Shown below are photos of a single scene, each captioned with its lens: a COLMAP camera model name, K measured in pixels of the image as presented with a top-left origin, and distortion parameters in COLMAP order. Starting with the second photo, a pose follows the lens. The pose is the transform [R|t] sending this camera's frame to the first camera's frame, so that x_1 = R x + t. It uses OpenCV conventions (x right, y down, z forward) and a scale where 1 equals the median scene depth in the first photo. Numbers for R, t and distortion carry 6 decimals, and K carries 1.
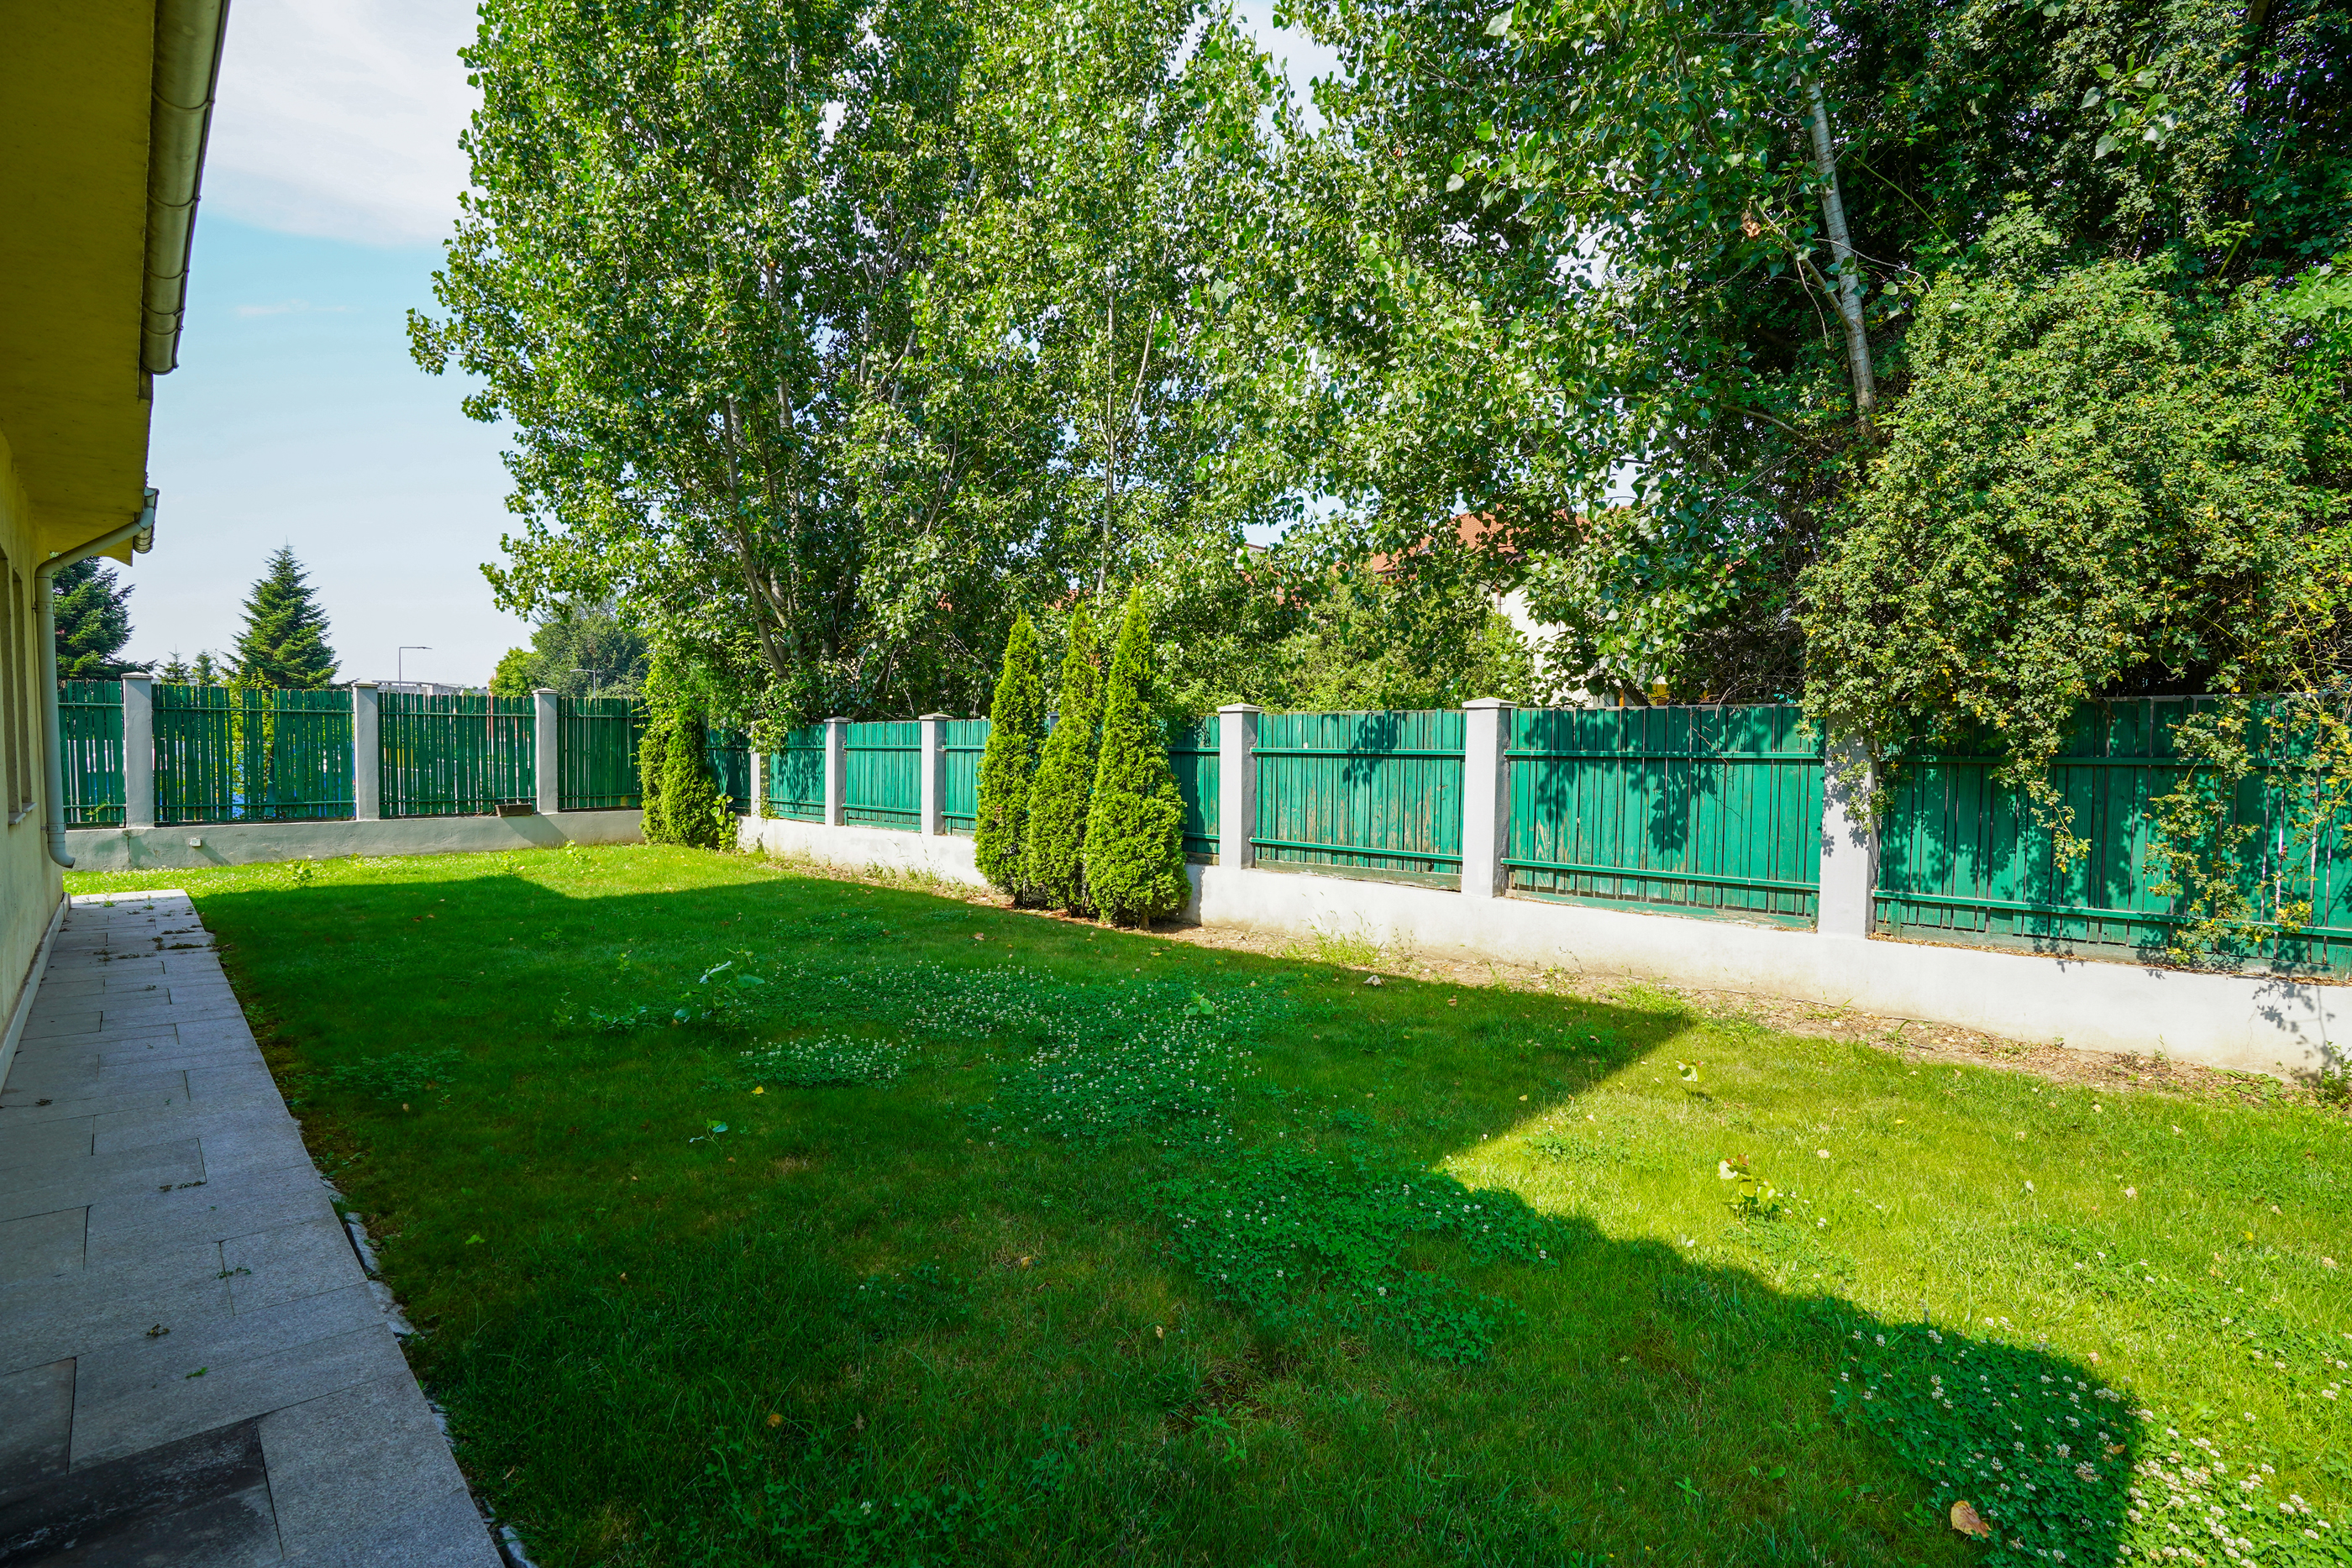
lens RADIAL K [[1084.4, 0, 1156.2], [0, 1084.4, 788.4], [0, 0, 1]] dist [-0.064258, 0.022710]
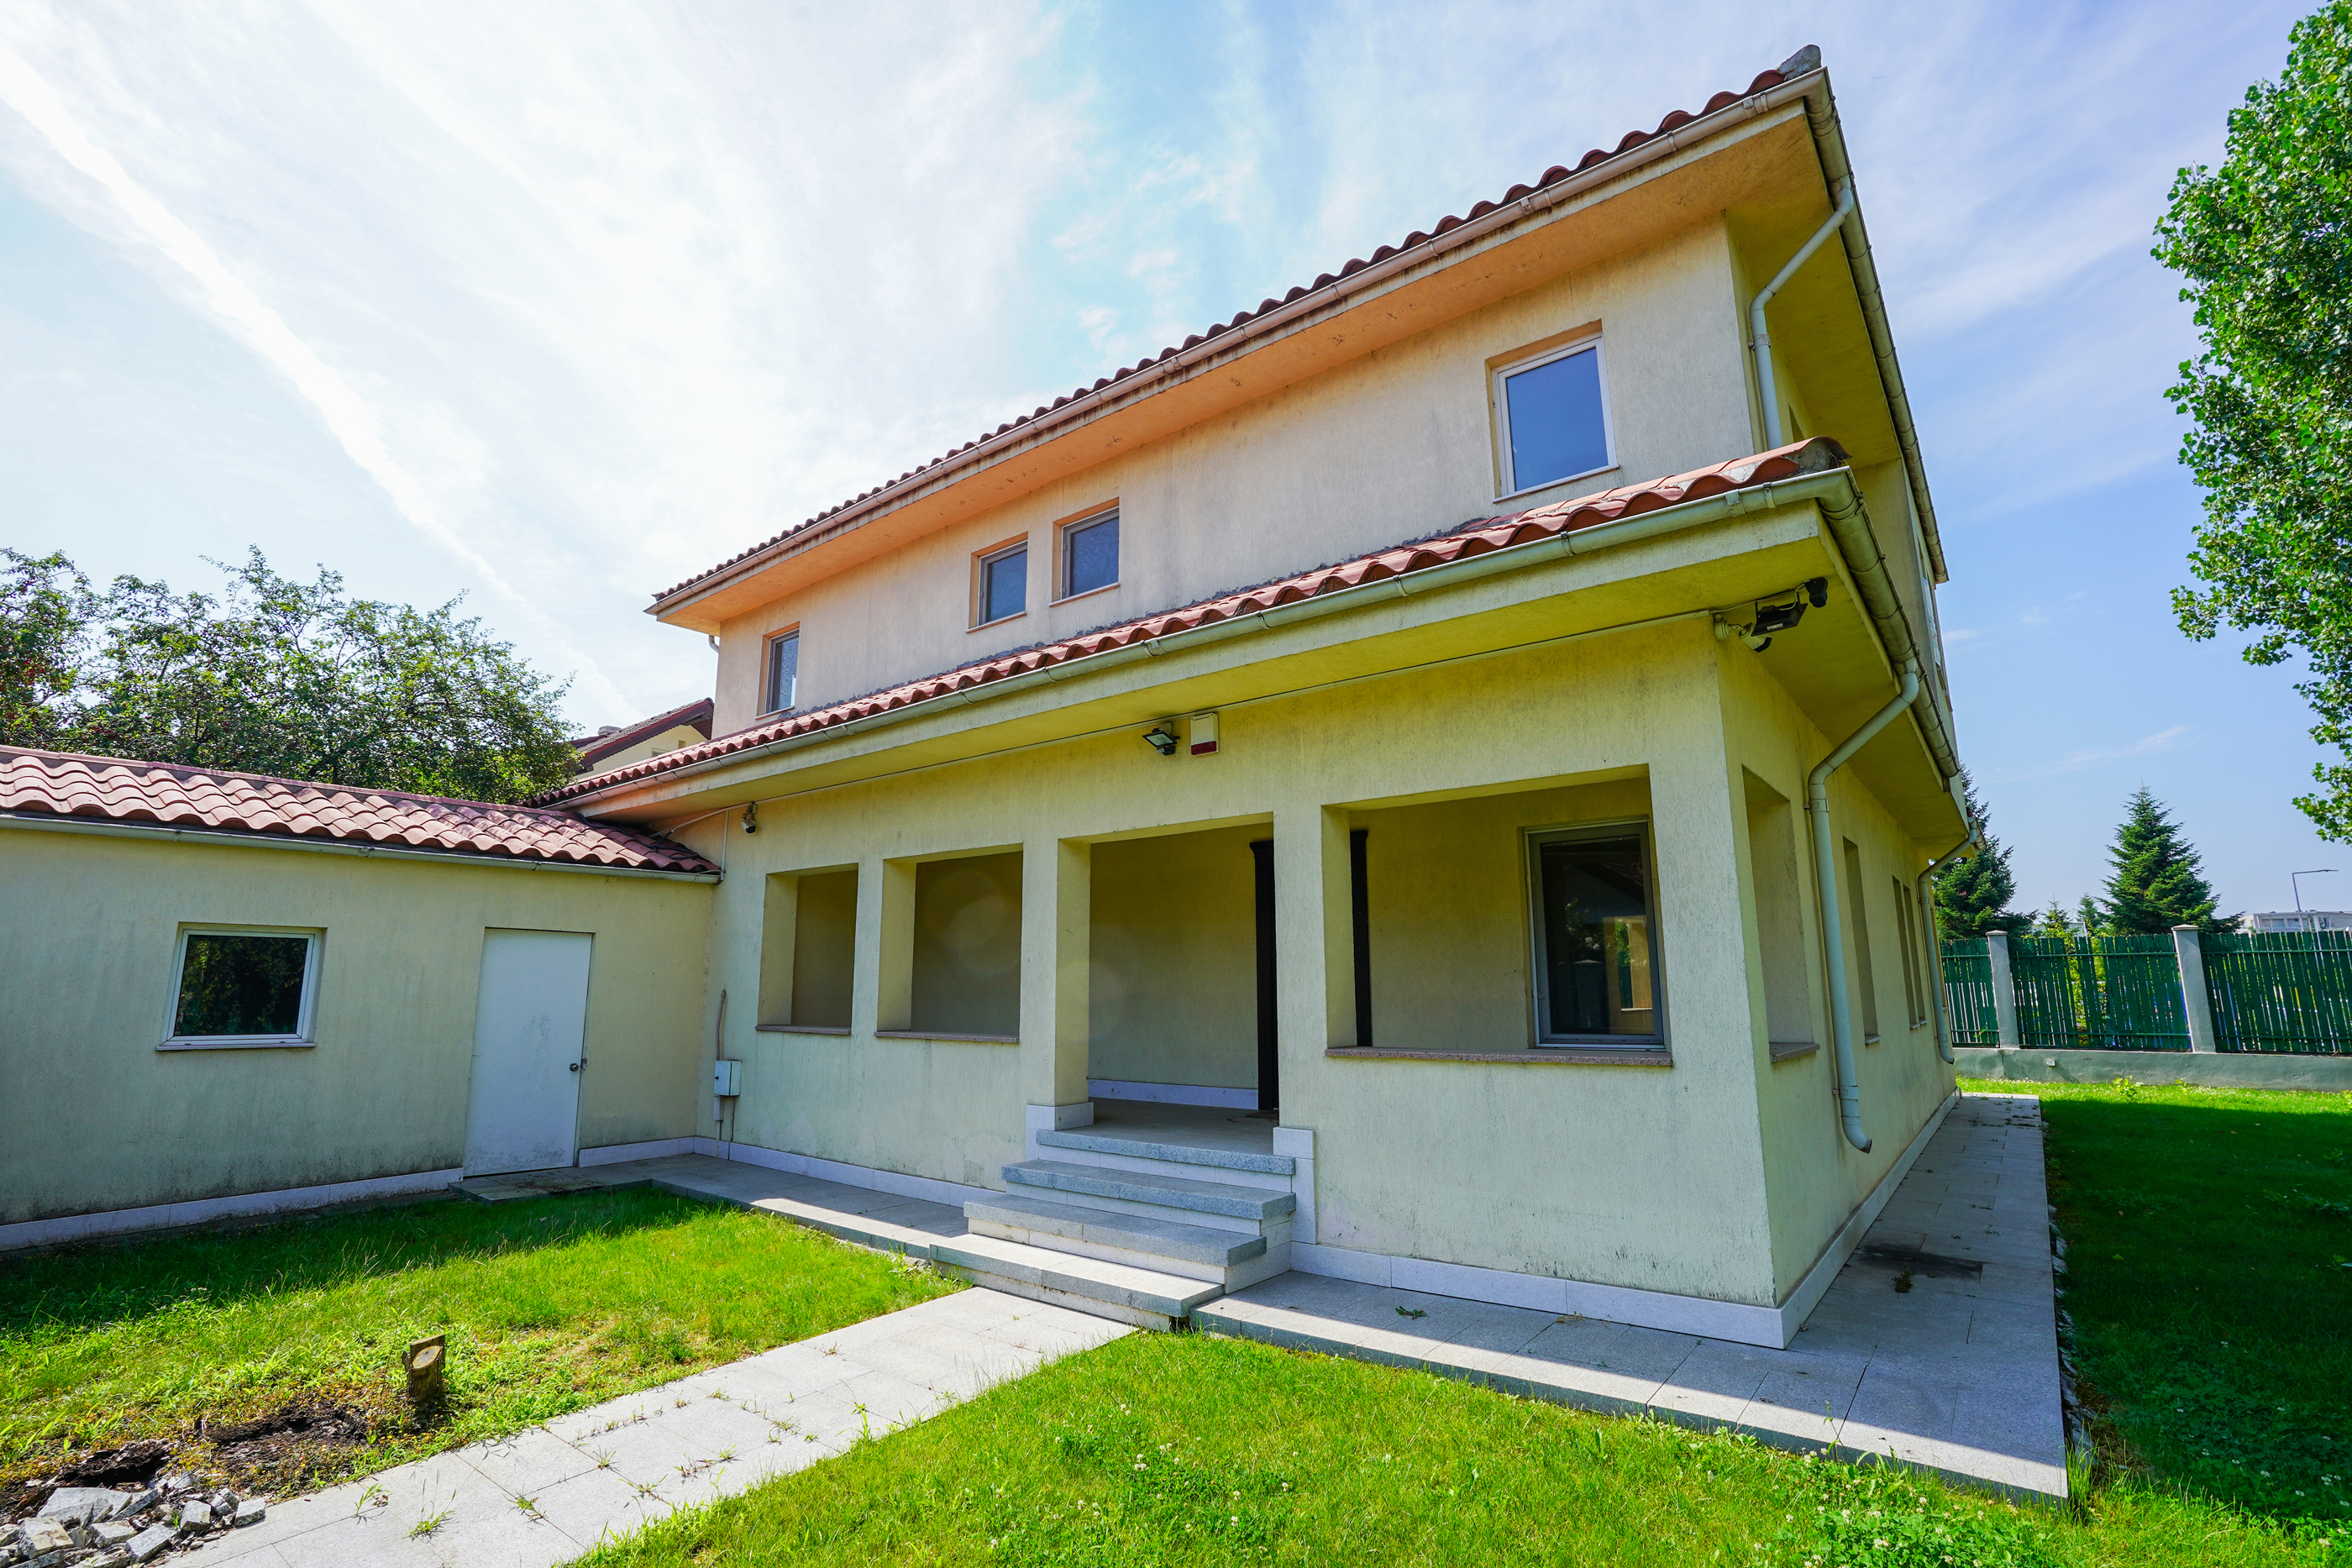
lens RADIAL K [[1084.4, 0, 1167.5], [0, 1084.4, 785.9], [0, 0, 1]] dist [-0.064258, 0.022710]
pose [[0.106824, -0.191600, -0.975642, 0.412797], [-0.036687, 0.979830, -0.196439, 0.017059], [0.993601, 0.056778, 0.097640, -0.324017]]
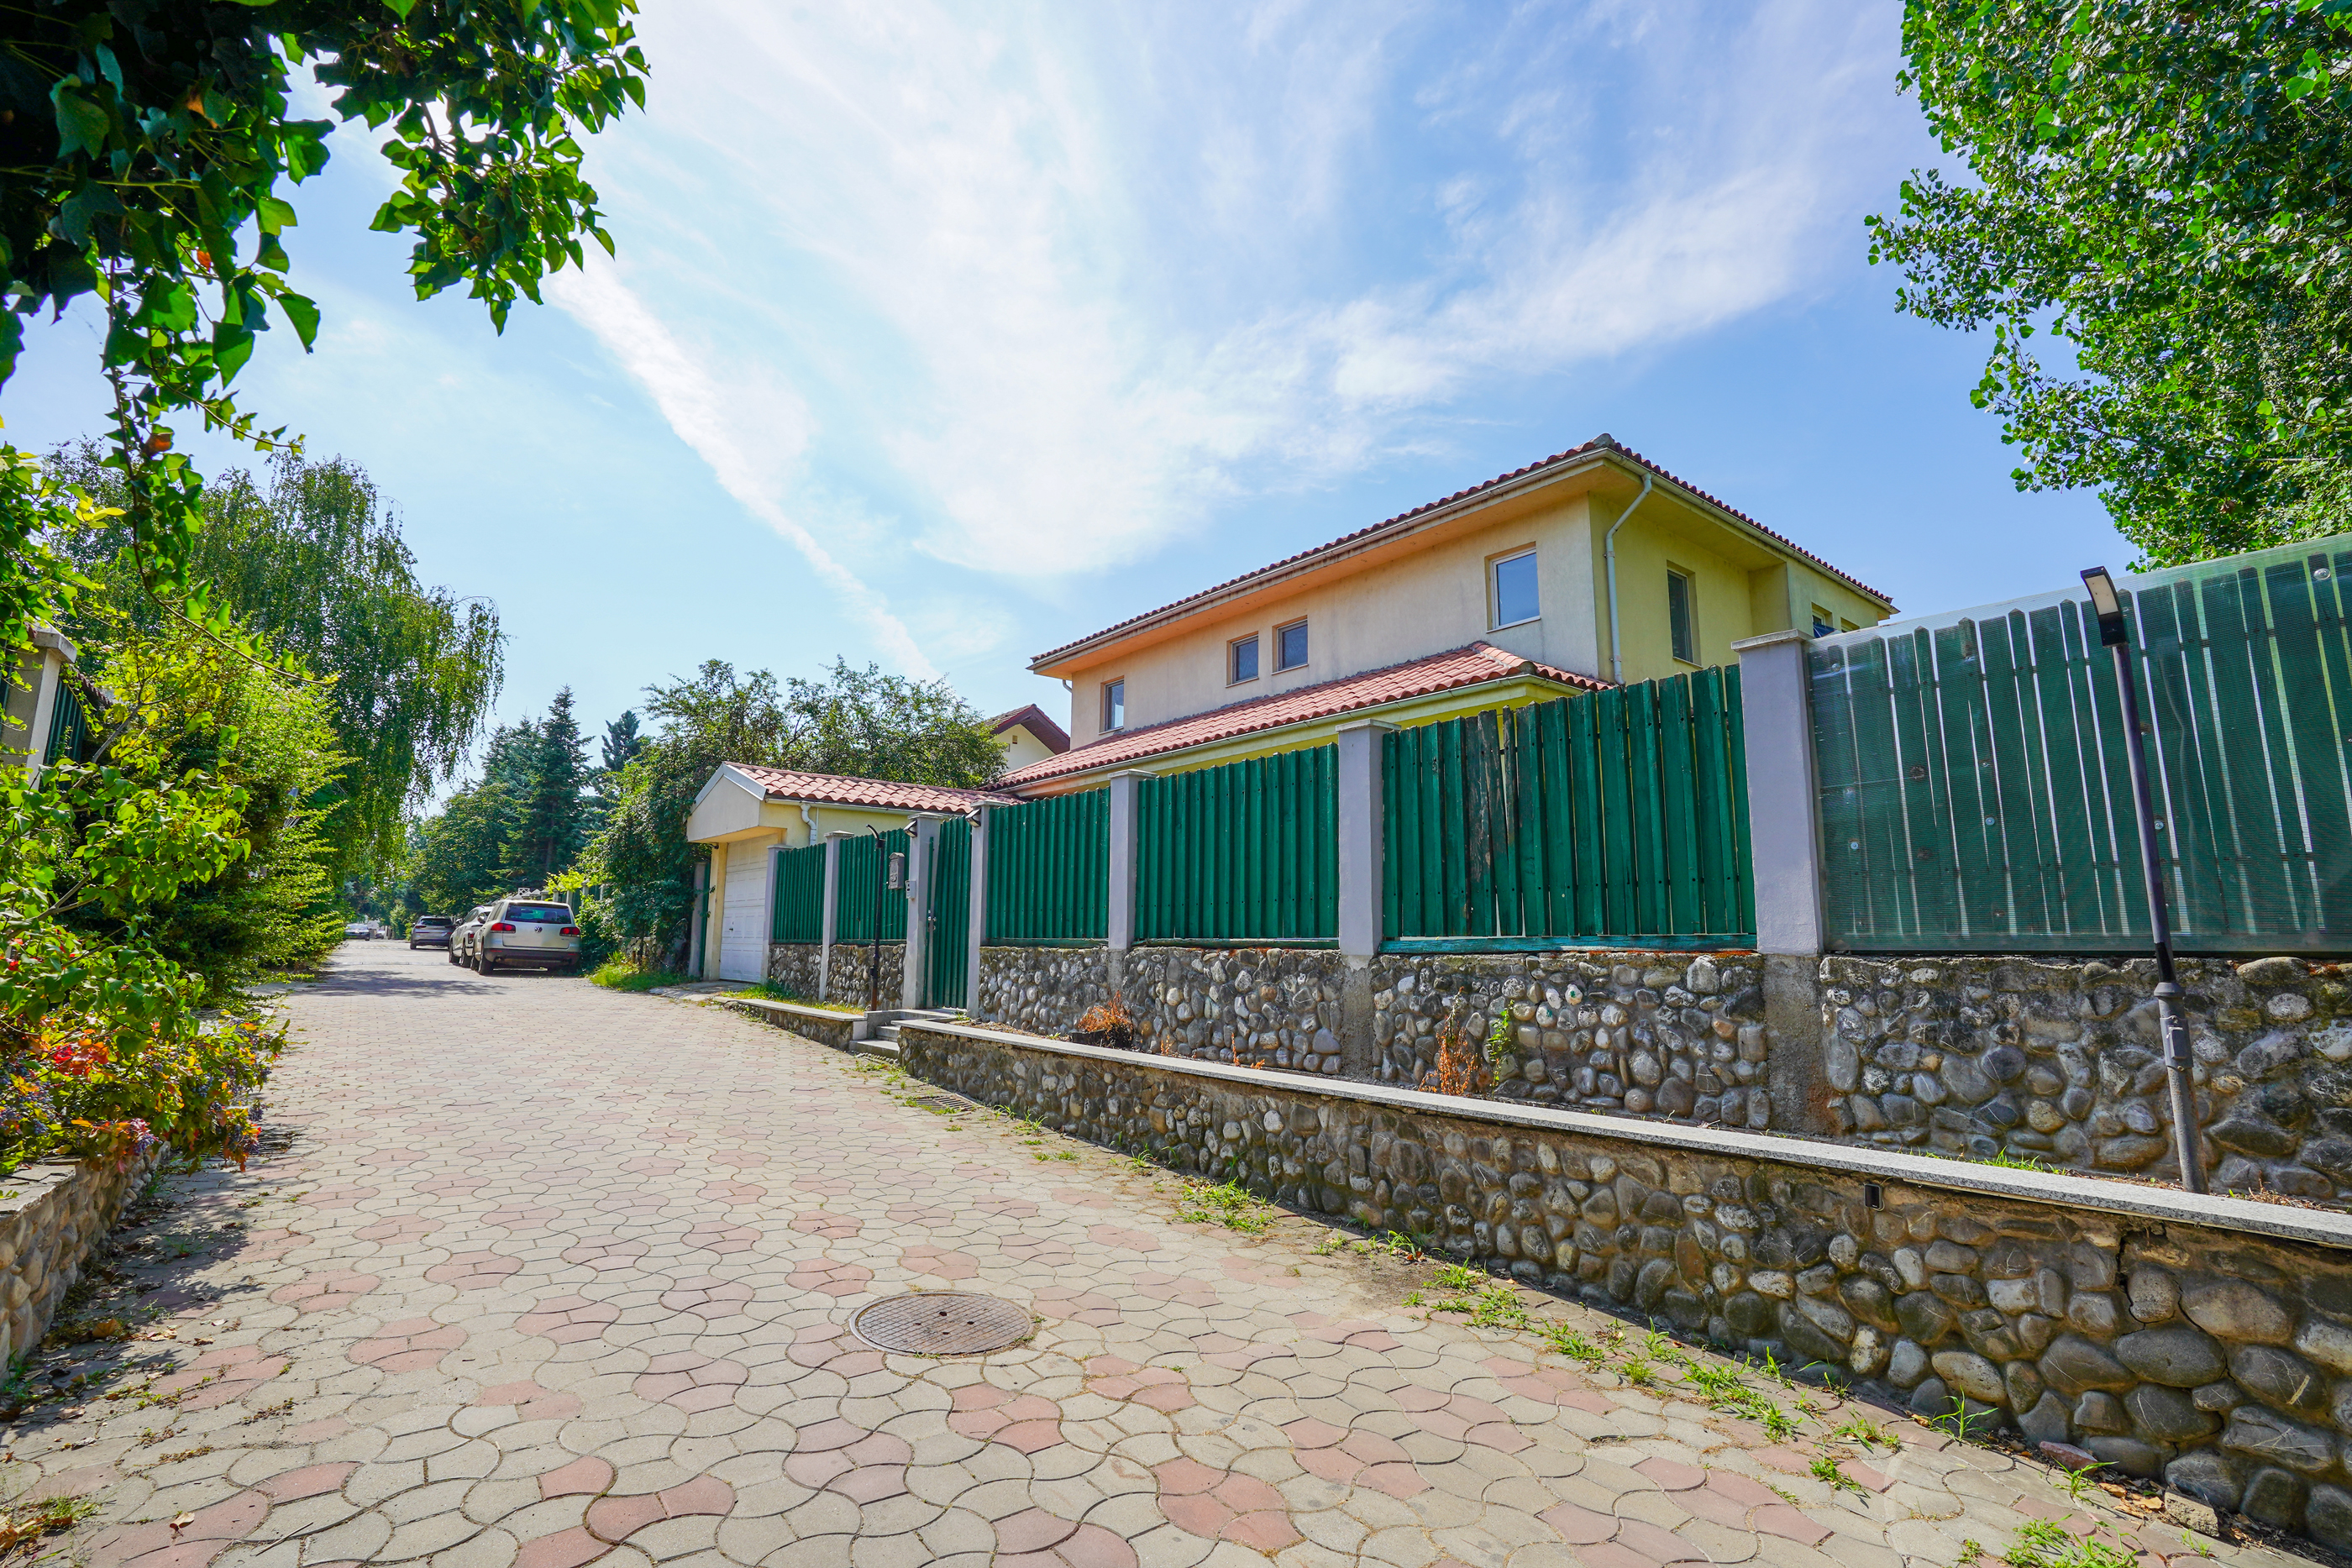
lens RADIAL K [[1084.4, 0, 1169.3], [0, 1084.4, 776.0], [0, 0, 1]] dist [-0.064258, 0.022710]
pose [[-0.121153, -0.165589, -0.978725, 1.367407], [-0.051960, 0.985694, -0.160337, 0.145204], [0.991273, 0.031429, -0.128023, -0.266758]]
